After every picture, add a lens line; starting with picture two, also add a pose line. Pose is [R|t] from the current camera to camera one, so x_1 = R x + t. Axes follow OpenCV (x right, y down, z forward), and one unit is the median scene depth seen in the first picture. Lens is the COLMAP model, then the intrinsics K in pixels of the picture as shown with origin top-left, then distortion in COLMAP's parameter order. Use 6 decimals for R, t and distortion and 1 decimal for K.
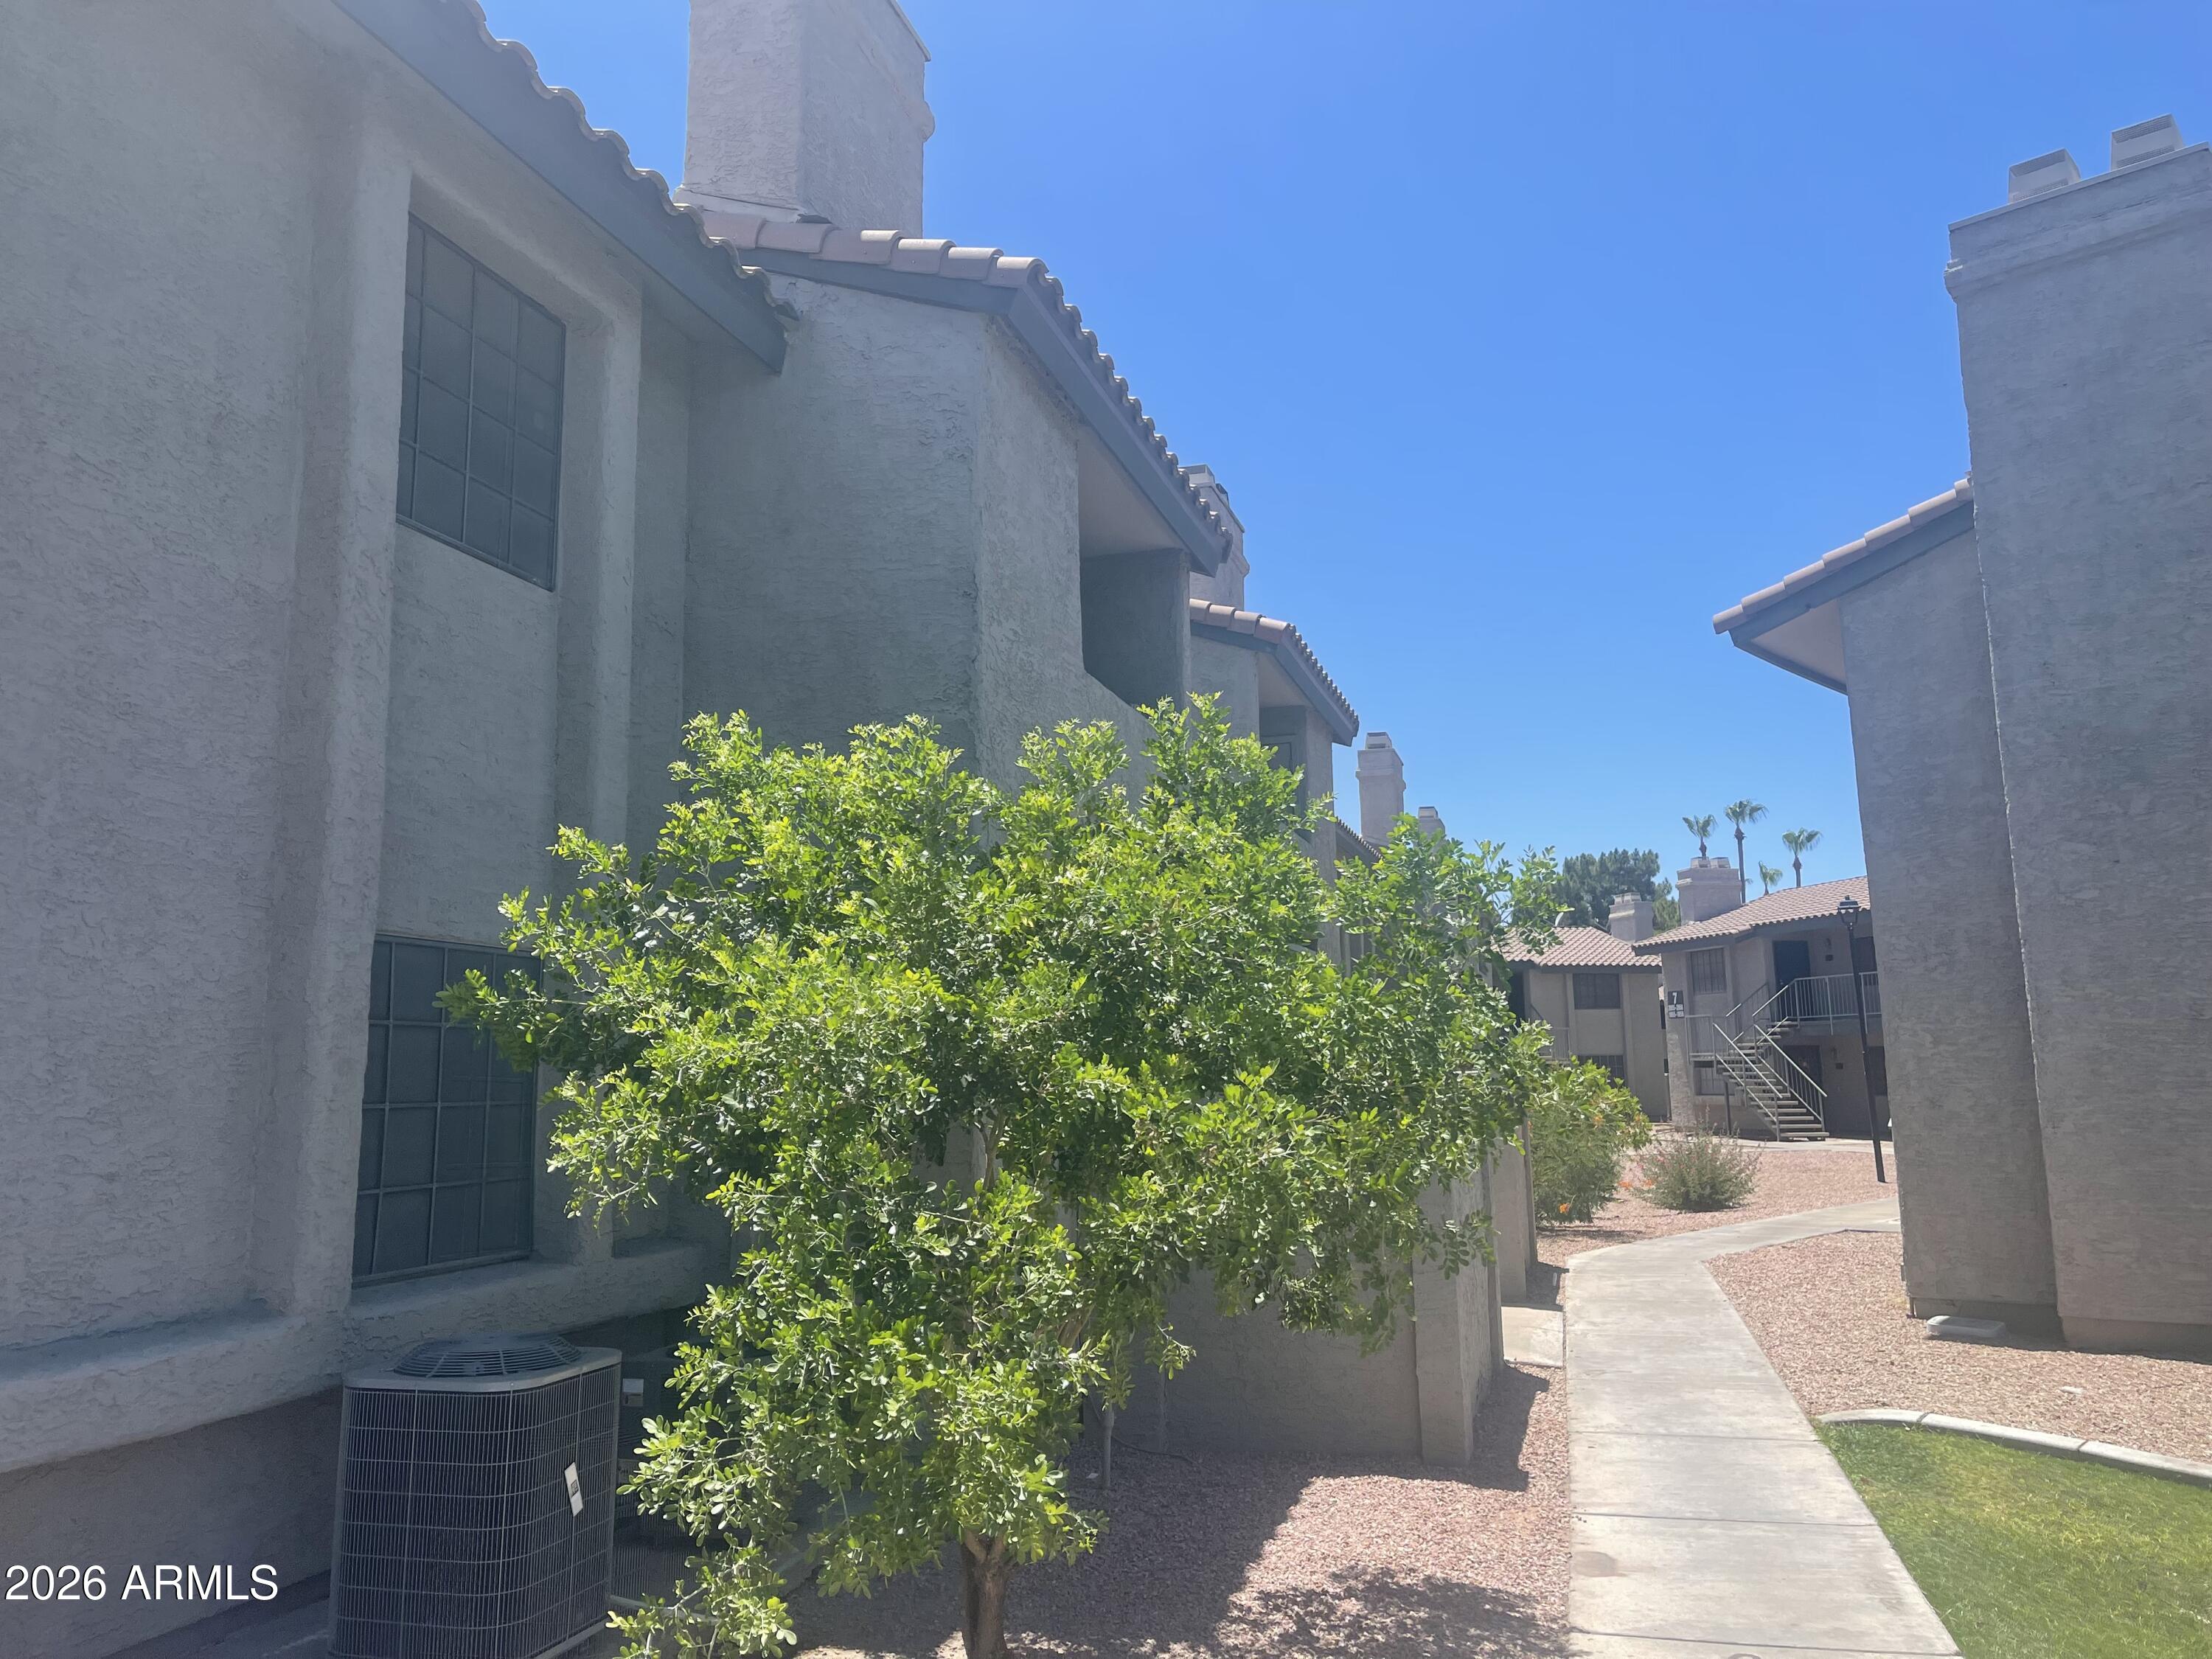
lens RADIAL K [[1696.3, 0, 1106.0], [0, 1696.3, 829.5], [0, 0, 1]] dist [0.046520, -0.066681]
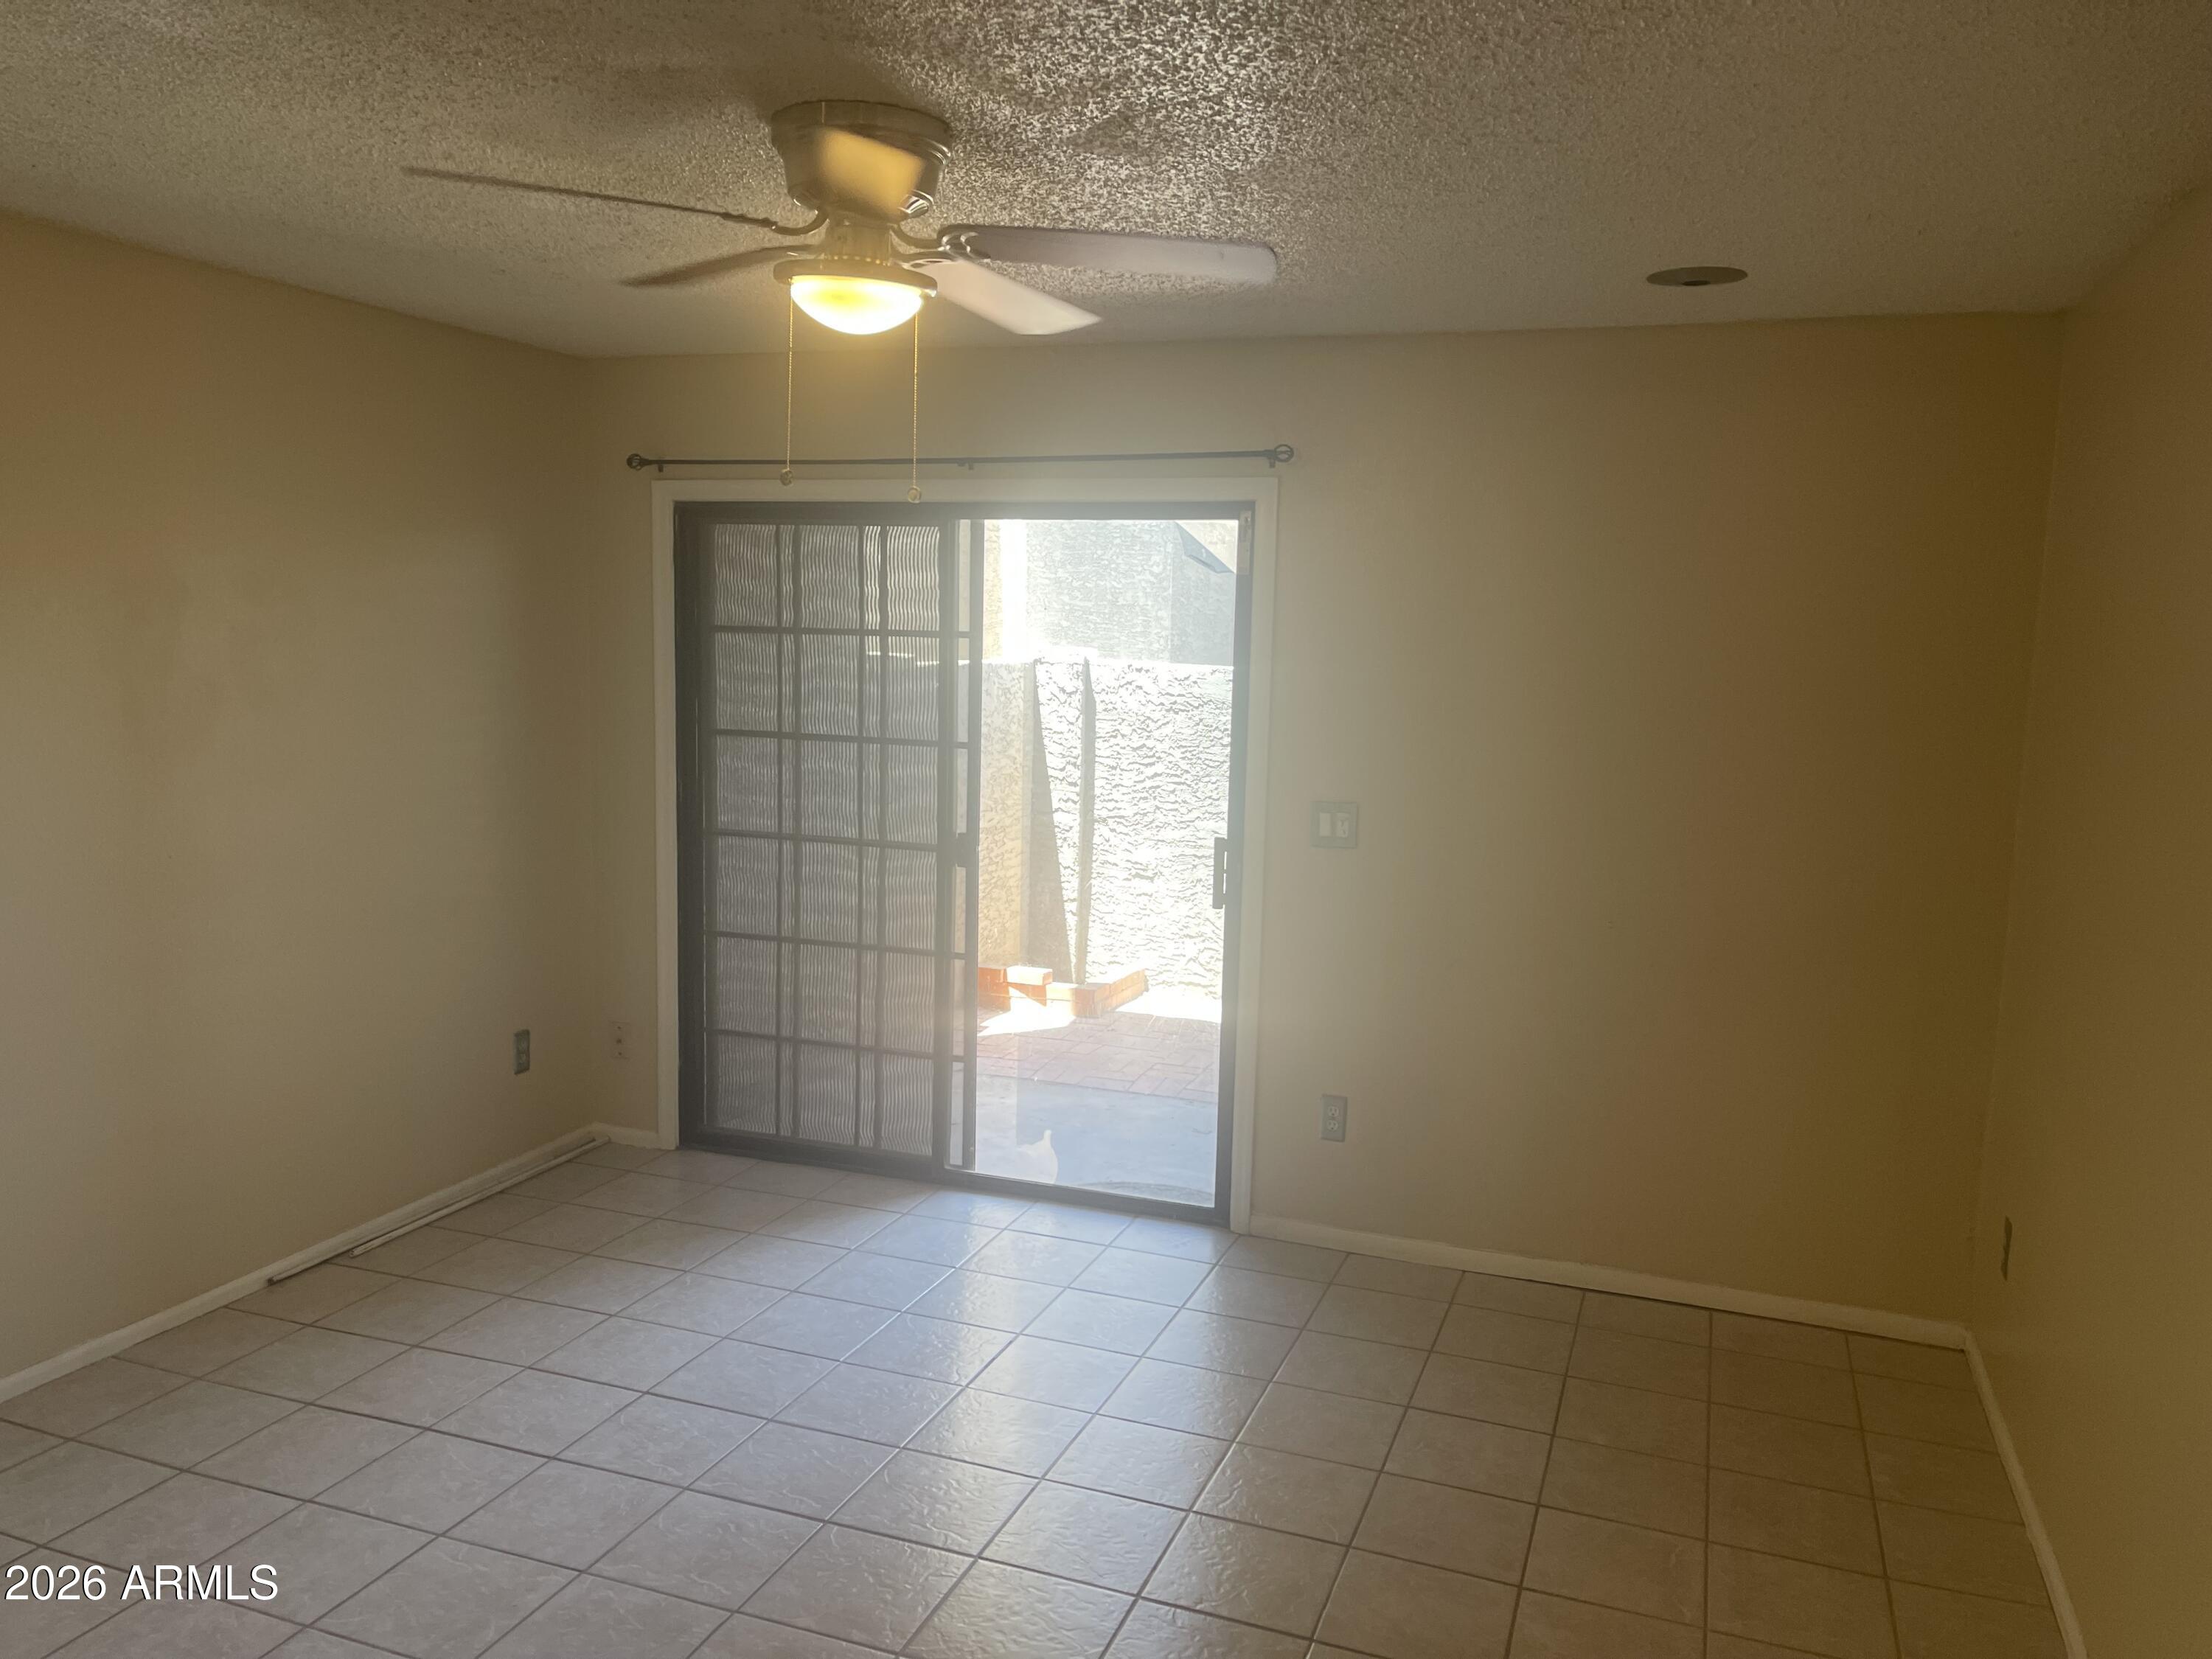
lens RADIAL K [[1696.3, 0, 1106.0], [0, 1696.3, 829.5], [0, 0, 1]] dist [0.046520, -0.066681]
pose [[0.070145, -0.113496, 0.991059, -0.056270], [-0.176025, 0.976508, 0.124288, 0.011146], [-0.981883, -0.183169, 0.048519, 0.086260]]
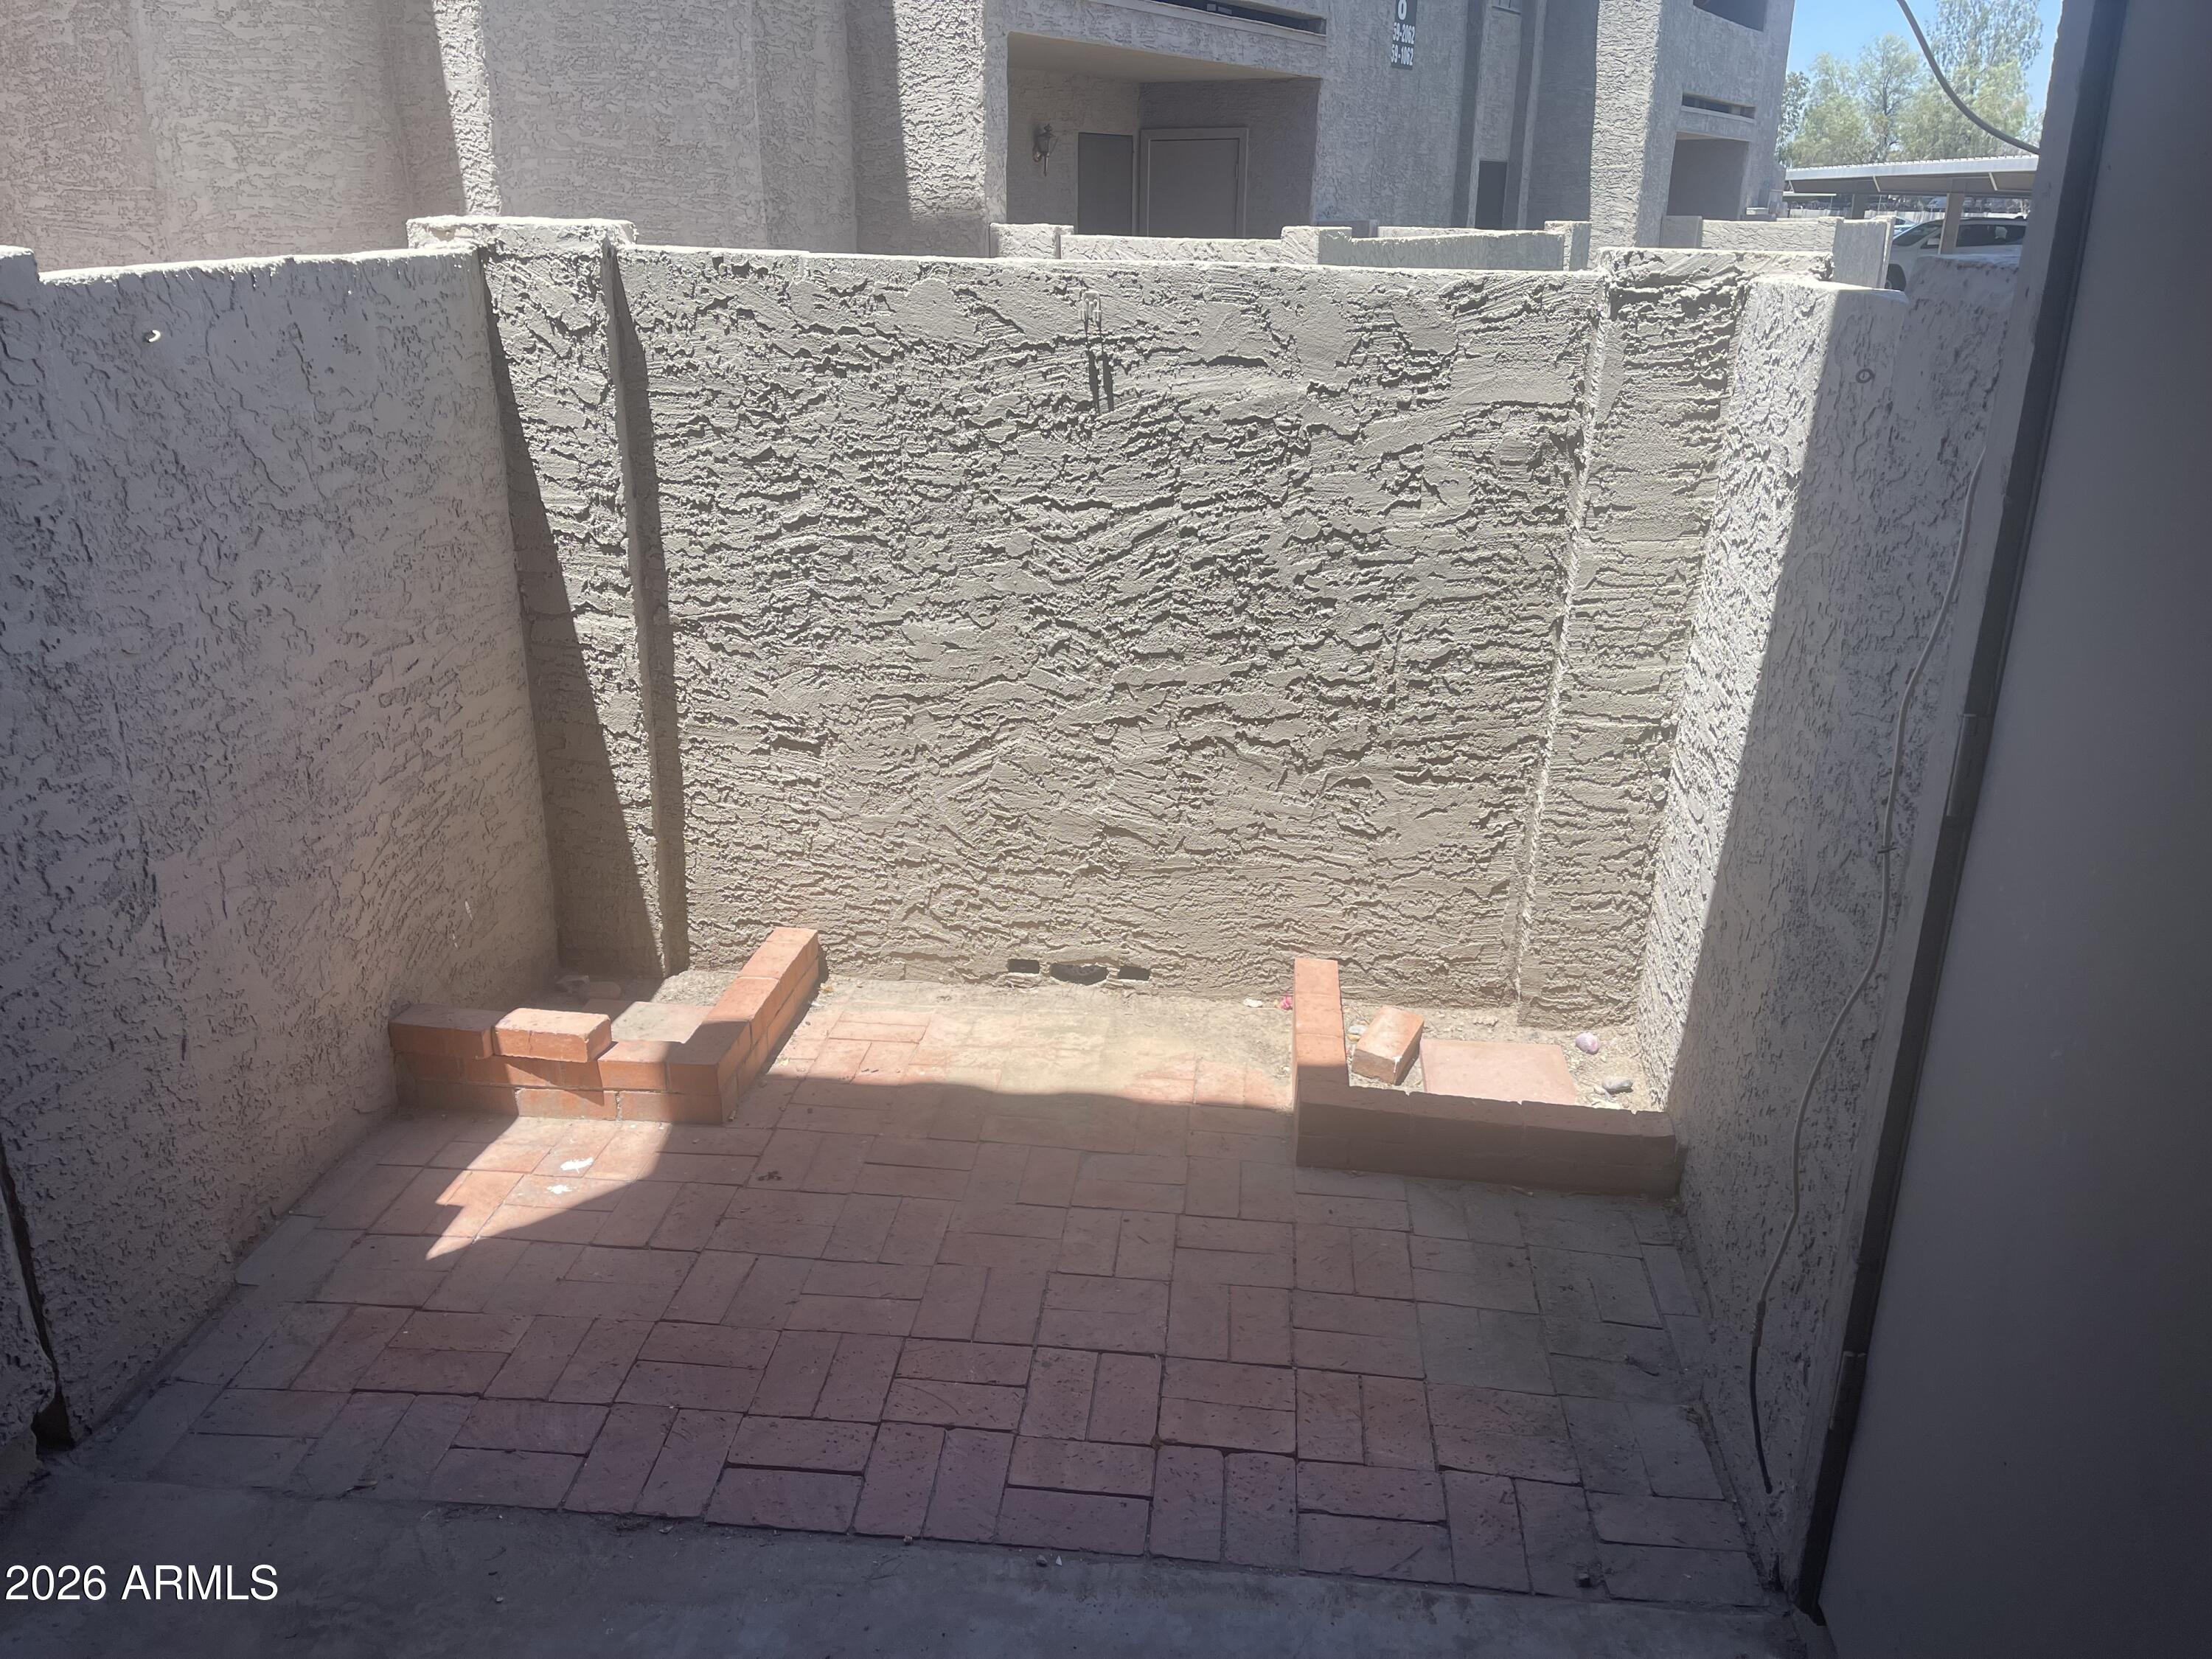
lens RADIAL K [[1696.3, 0, 1106.0], [0, 1696.3, 829.5], [0, 0, 1]] dist [0.046520, -0.066681]
pose [[-0.171250, -0.334572, 0.926680, -0.014825], [-0.153260, 0.938171, 0.310398, 0.012198], [-0.973234, -0.088867, -0.211939, 0.088968]]
